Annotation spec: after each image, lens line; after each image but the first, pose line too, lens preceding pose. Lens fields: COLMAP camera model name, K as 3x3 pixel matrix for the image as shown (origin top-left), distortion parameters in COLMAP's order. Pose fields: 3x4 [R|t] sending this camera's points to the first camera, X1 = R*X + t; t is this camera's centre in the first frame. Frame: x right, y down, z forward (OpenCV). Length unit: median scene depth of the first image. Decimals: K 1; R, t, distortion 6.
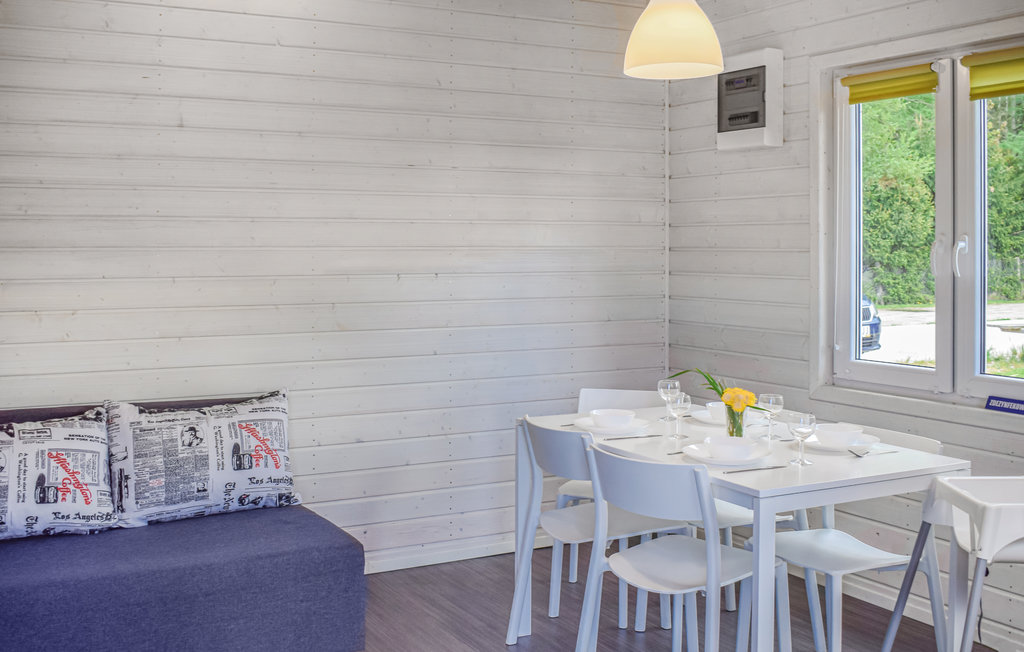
lens RADIAL K [[1124.9, 0, 512.4], [0, 1124.9, 245.6], [0, 0, 1]] dist [-0.062978, -0.009812]
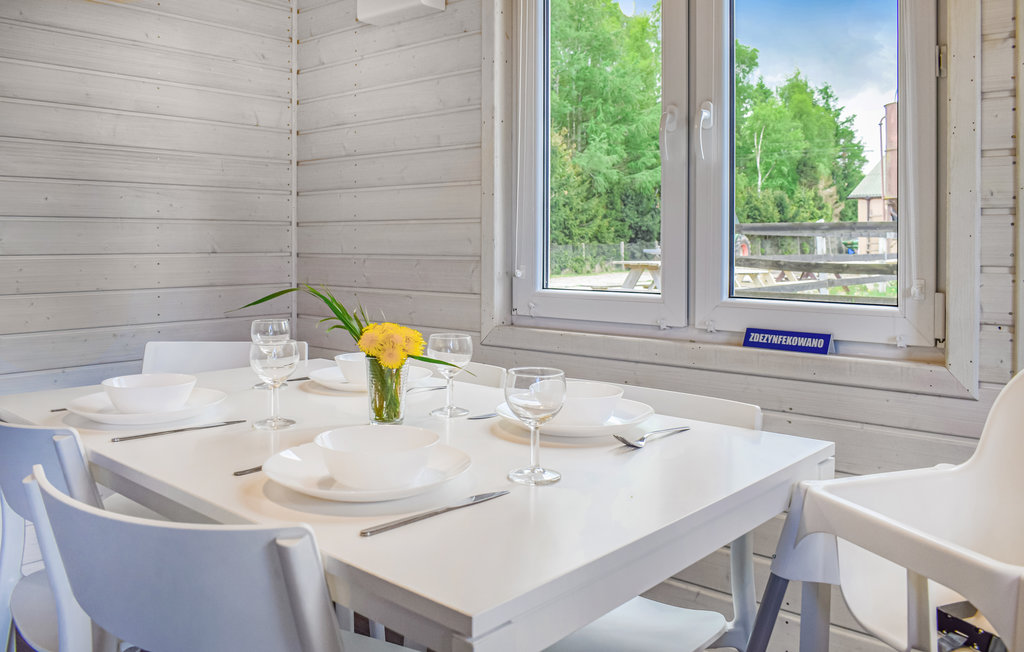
lens RADIAL K [[825.9, 0, 510.2], [0, 825.9, 245.3], [0, 0, 1]] dist [-0.040091, -0.002531]
pose [[0.937185, -0.000371, 0.348832, 0.099693], [-0.000617, 0.999996, 0.002722, 0.074883], [-0.348831, -0.002766, 0.937182, 0.517362]]
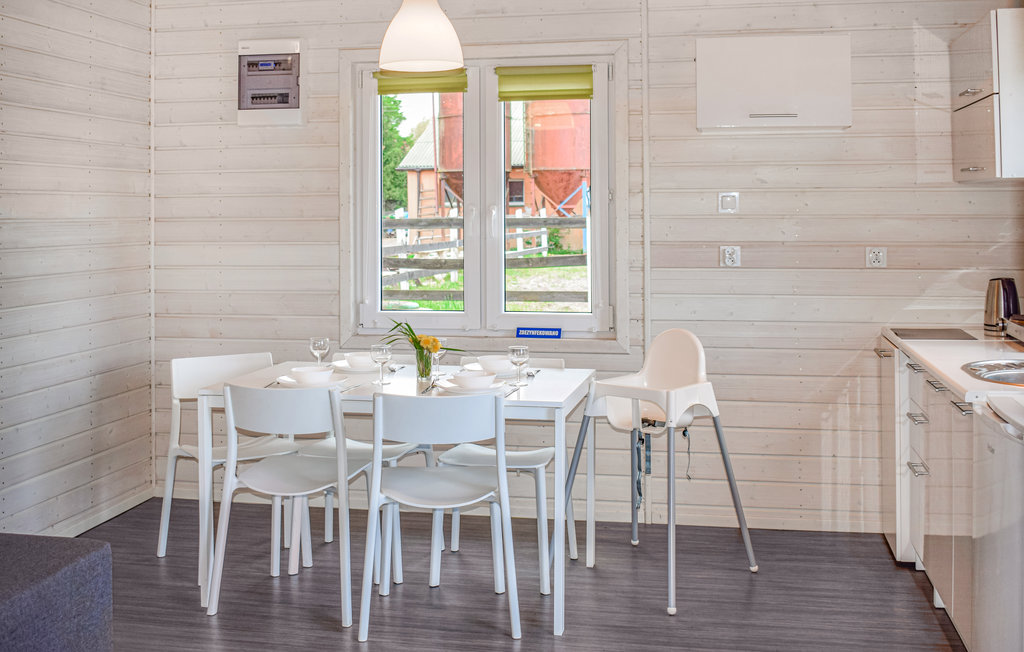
lens RADIAL K [[1132.1, 0, 511.9], [0, 1132.1, 196.5], [0, 0, 1]] dist [-0.062441, 0.005464]
pose [[0.641617, 0.003571, 0.767016, -0.547809], [0.009825, 0.999869, -0.012873, -0.002189], [-0.766962, 0.015795, 0.641498, 0.132173]]
